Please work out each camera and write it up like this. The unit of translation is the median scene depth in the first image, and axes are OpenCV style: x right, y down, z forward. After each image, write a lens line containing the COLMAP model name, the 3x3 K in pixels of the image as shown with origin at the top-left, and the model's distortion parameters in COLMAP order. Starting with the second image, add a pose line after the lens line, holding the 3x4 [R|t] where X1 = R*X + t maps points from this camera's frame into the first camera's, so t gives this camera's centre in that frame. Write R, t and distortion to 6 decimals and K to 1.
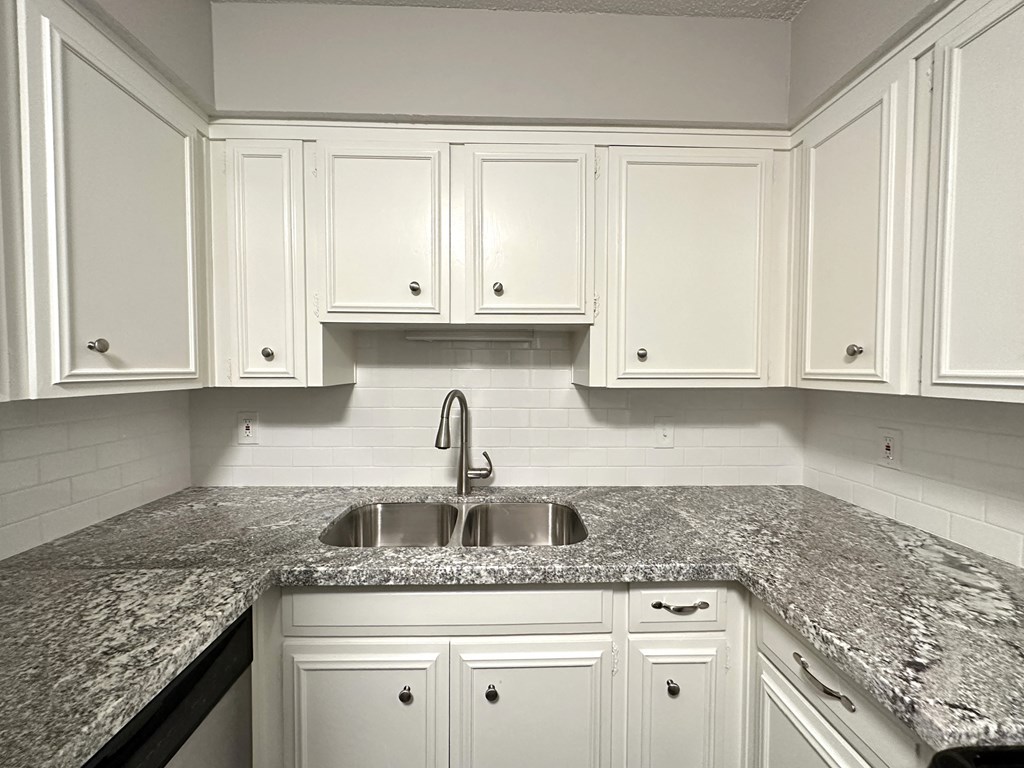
lens RADIAL K [[407.1, 0, 512.0], [0, 407.1, 384.0], [0, 0, 1]] dist [-0.000116, -0.000150]
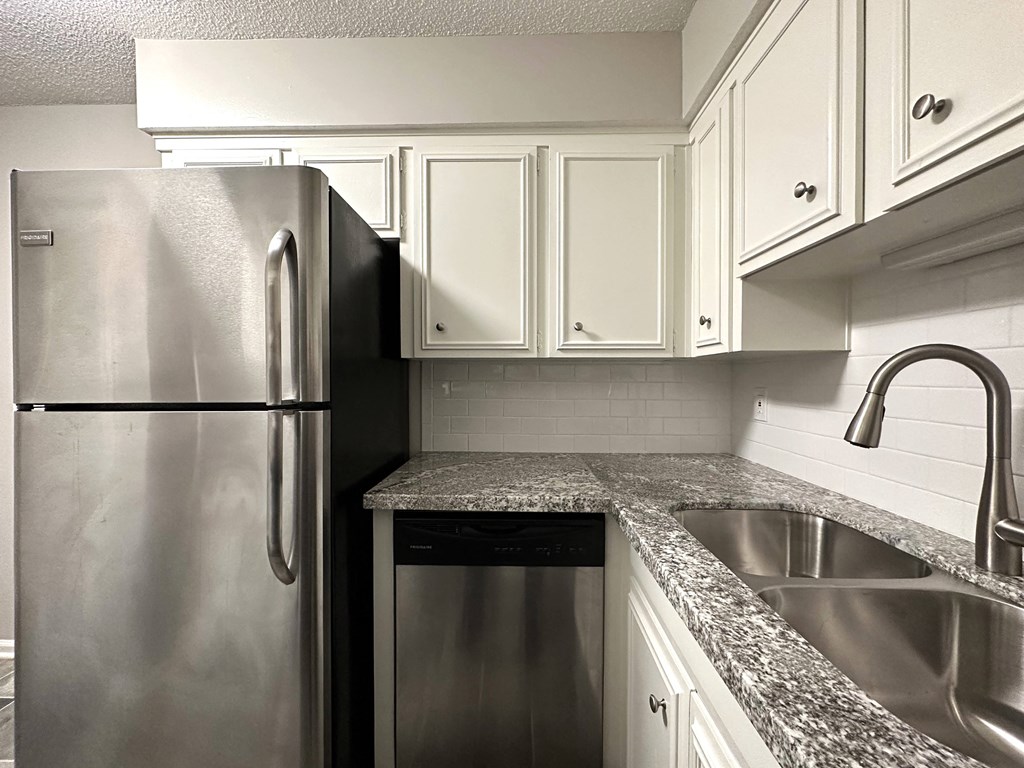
lens RADIAL K [[407.1, 0, 512.0], [0, 407.1, 384.0], [0, 0, 1]] dist [-0.000116, -0.000150]
pose [[-0.051836, 0.009947, -0.998606, 0.558312], [-0.038592, 0.999184, 0.011956, 0.110039], [0.997910, 0.039158, -0.051409, 0.703138]]
